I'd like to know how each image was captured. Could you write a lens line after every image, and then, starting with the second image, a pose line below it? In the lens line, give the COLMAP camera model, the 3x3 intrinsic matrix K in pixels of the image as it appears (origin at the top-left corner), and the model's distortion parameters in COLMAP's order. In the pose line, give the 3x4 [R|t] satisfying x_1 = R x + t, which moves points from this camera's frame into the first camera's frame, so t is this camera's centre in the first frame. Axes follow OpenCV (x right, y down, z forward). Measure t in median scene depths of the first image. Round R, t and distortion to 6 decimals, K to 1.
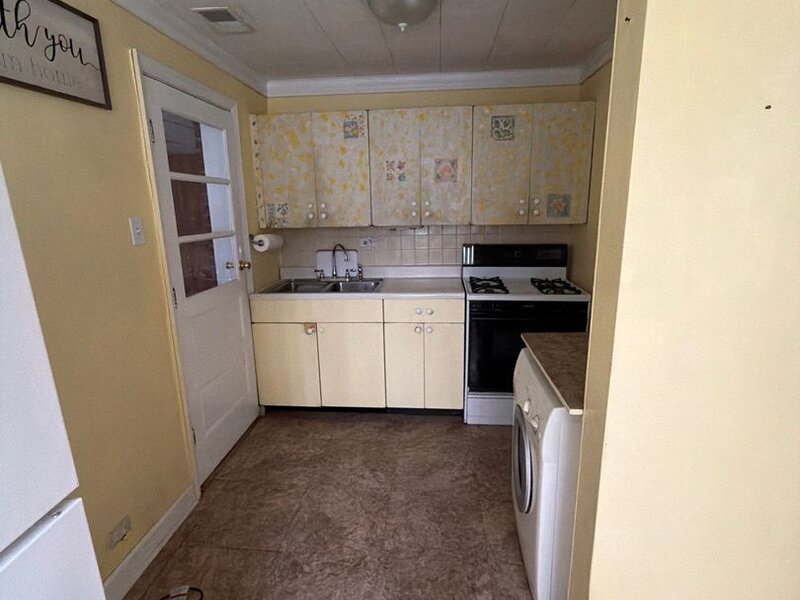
lens RADIAL K [[426.2, 0, 400.3], [0, 426.2, 299.3], [0, 0, 1]] dist [-0.002467, 0.003021]
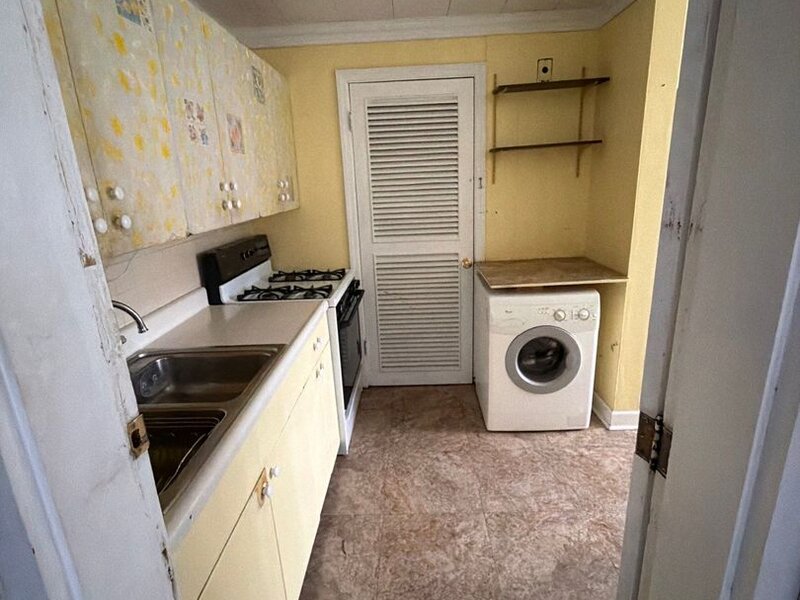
lens RADIAL K [[426.2, 0, 399.6], [0, 426.2, 298.6], [0, 0, 1]] dist [-0.002467, 0.003021]
pose [[-0.064549, -0.250011, 0.966089, -0.594488], [0.261237, 0.930113, 0.258156, -0.180343], [-0.963114, 0.269041, 0.005274, 0.852568]]
